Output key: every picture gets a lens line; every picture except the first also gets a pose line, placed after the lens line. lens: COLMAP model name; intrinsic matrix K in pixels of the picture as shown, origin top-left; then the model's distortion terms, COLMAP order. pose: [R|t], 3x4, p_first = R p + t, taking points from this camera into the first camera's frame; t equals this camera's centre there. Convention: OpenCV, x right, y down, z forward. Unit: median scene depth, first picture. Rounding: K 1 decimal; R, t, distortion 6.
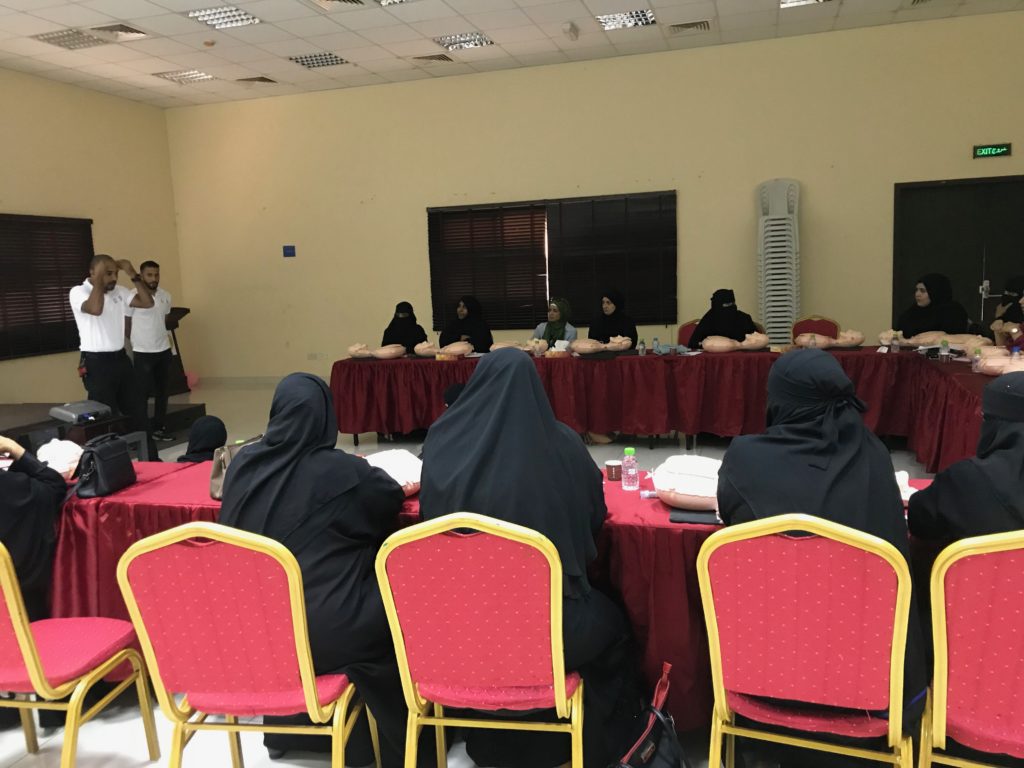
lens RADIAL K [[845.4, 0, 507.0], [0, 845.4, 391.7], [0, 0, 1]] dist [0.020409, -0.014036]
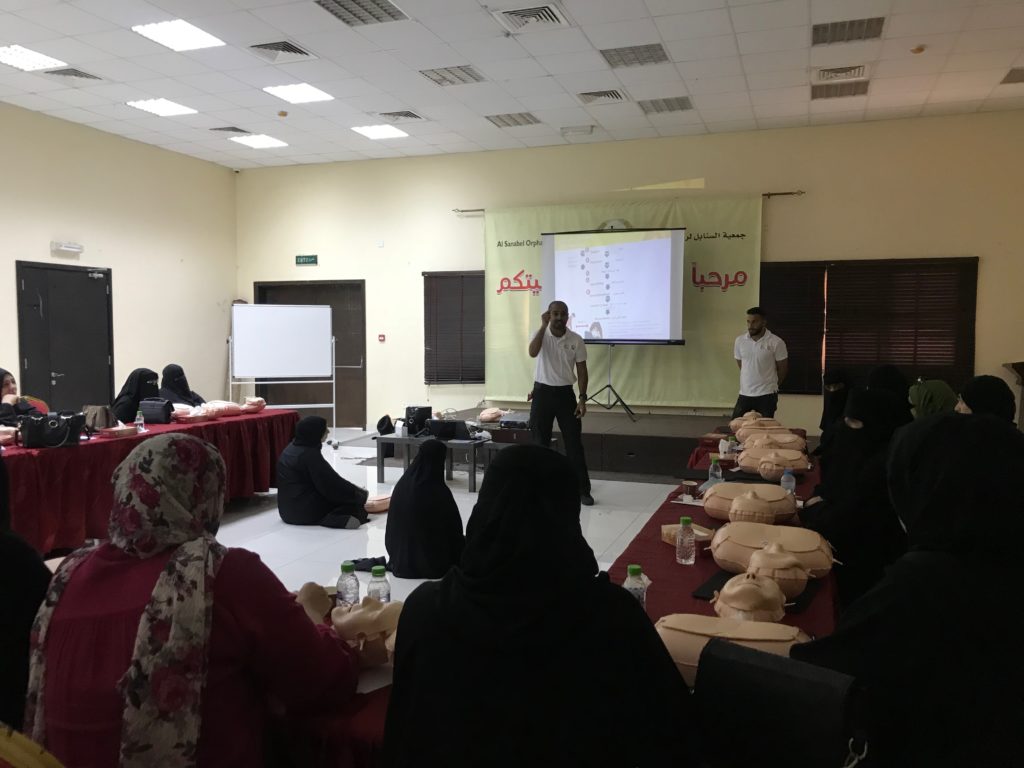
lens RADIAL K [[844.0, 0, 512.0], [0, 844.0, 384.0], [0, 0, 1]] dist [0.221305, -0.751947]
pose [[-0.049276, 0.101163, -0.993649, 0.510656], [-0.143417, 0.983831, 0.107276, -0.107212], [0.988435, 0.147792, -0.033971, 0.620190]]
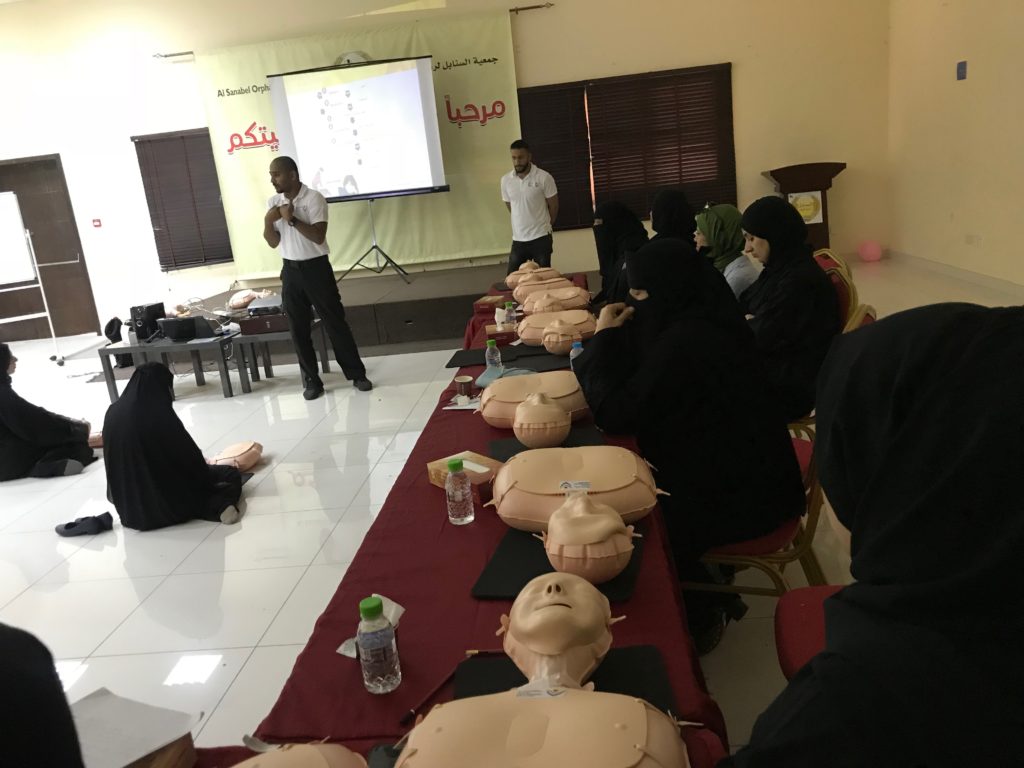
lens RADIAL K [[845.4, 0, 507.0], [0, 845.4, 391.7], [0, 0, 1]] dist [0.020409, -0.014036]
pose [[0.211162, 0.267180, -0.940226, 0.416368], [-0.039737, 0.963468, 0.264860, -0.109310], [0.976643, -0.018567, 0.214065, 0.643679]]
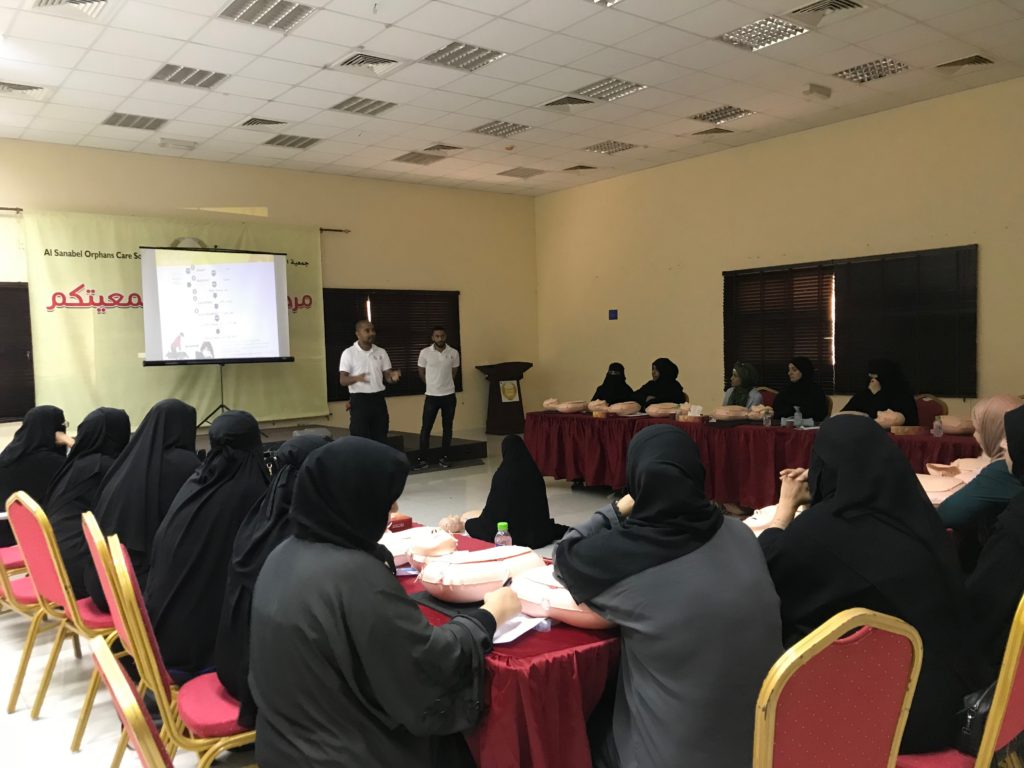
lens RADIAL K [[845.4, 0, 507.0], [0, 845.4, 391.7], [0, 0, 1]] dist [0.020409, -0.014036]
pose [[0.815784, 0.048795, -0.576294, 0.335541], [-0.086237, 0.995558, -0.037781, -0.013857], [0.571891, 0.080518, 0.816369, 0.029700]]
